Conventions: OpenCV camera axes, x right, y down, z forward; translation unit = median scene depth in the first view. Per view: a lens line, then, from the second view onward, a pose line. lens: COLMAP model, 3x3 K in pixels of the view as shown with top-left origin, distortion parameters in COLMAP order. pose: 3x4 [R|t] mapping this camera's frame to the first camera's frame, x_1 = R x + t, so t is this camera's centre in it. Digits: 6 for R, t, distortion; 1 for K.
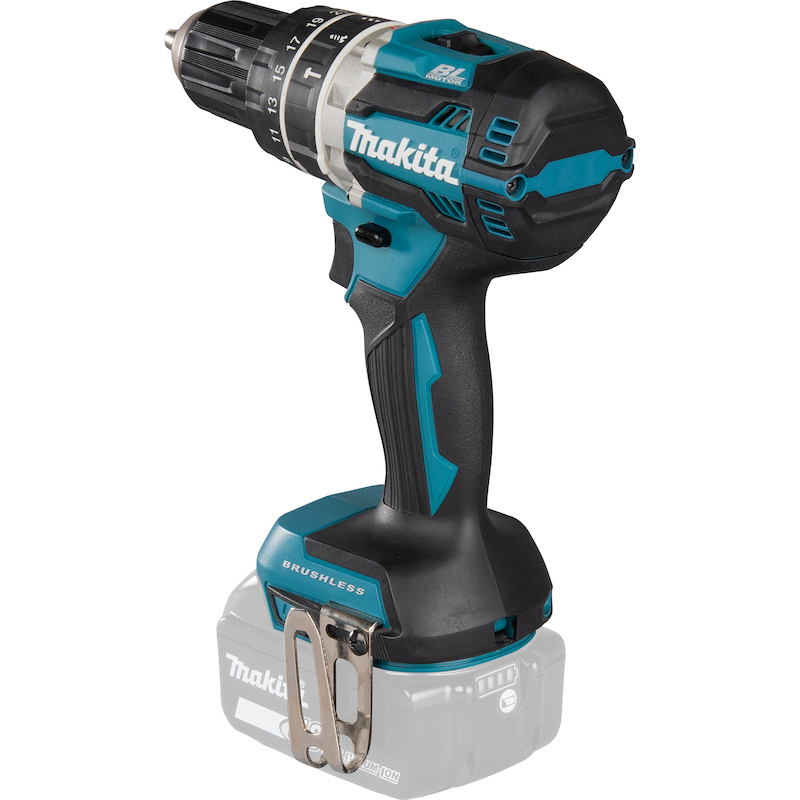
lens RADIAL K [[3732.8, 0, 400.0], [0, 3732.8, 400.0], [0, 0, 1]] dist [0.106370, 0.195547]
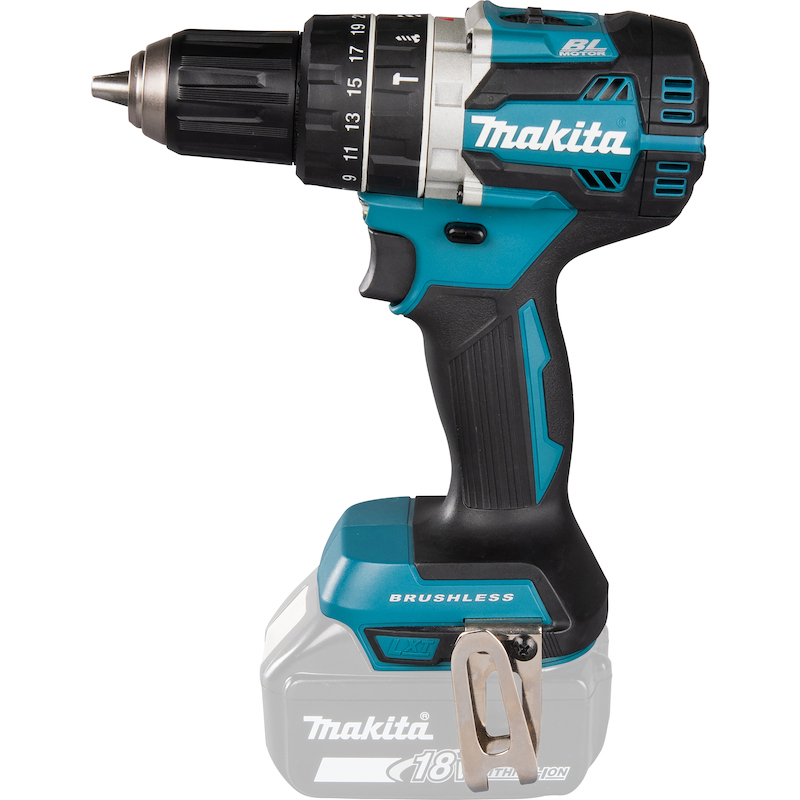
lens RADIAL K [[3732.8, 0, 400.0], [0, 3732.8, 400.0], [0, 0, 1]] dist [0.106370, 0.195547]
pose [[0.703097, -0.224329, 0.674782, -0.694145], [0.225685, 0.970271, 0.087408, -0.092387], [-0.674330, 0.090832, 0.732823, 0.312659]]
